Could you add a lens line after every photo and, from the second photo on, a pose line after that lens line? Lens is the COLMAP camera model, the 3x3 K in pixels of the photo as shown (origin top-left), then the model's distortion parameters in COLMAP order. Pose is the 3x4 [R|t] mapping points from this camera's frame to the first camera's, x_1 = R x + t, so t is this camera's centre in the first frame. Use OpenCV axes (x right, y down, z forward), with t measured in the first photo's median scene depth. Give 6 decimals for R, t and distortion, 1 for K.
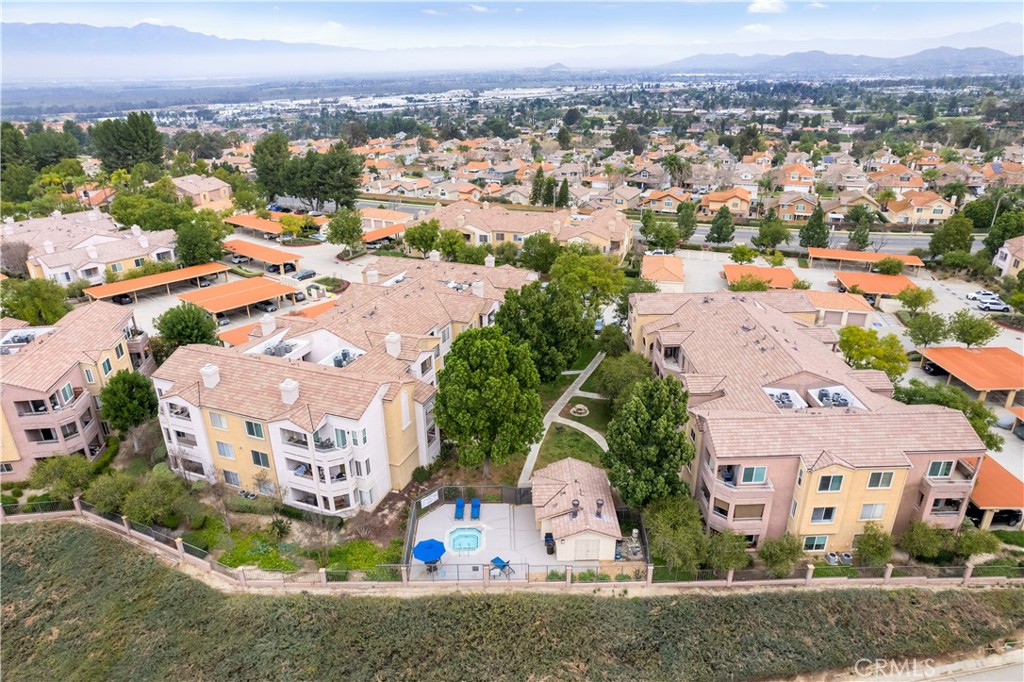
lens RADIAL K [[677.8, 0, 508.8], [0, 677.8, 343.0], [0, 0, 1]] dist [-0.051378, 0.033783]
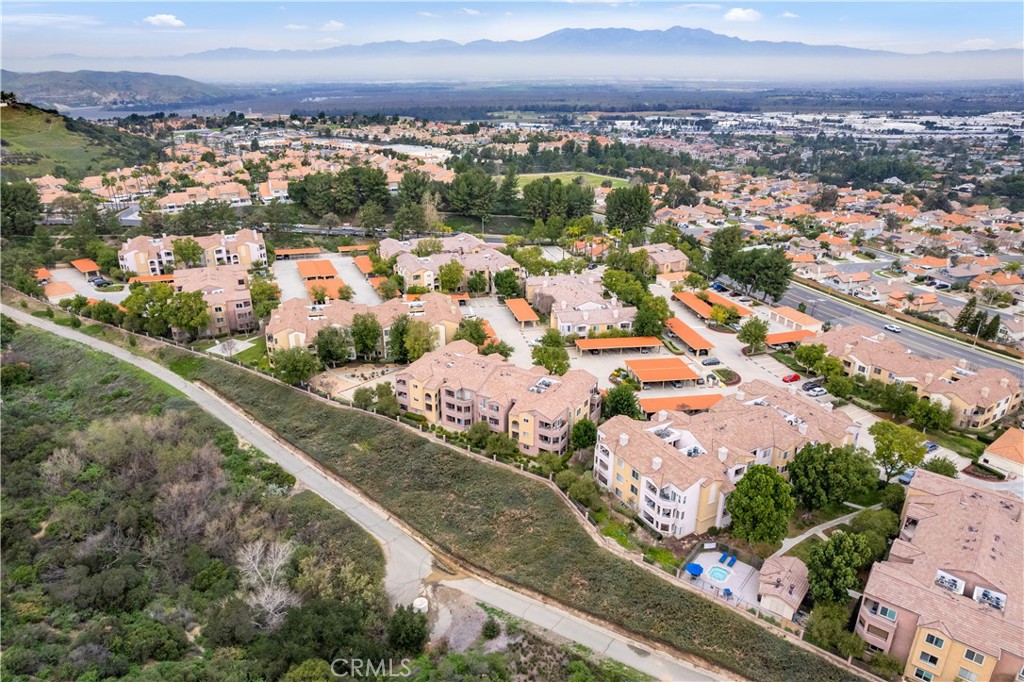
lens RADIAL K [[677.8, 0, 505.2], [0, 677.8, 343.5], [0, 0, 1]] dist [-0.051378, 0.033783]
pose [[0.774283, 0.259708, -0.577094, 0.331889], [-0.268102, 0.960650, 0.072608, -0.254406], [0.573242, 0.098501, 0.813444, -0.780092]]
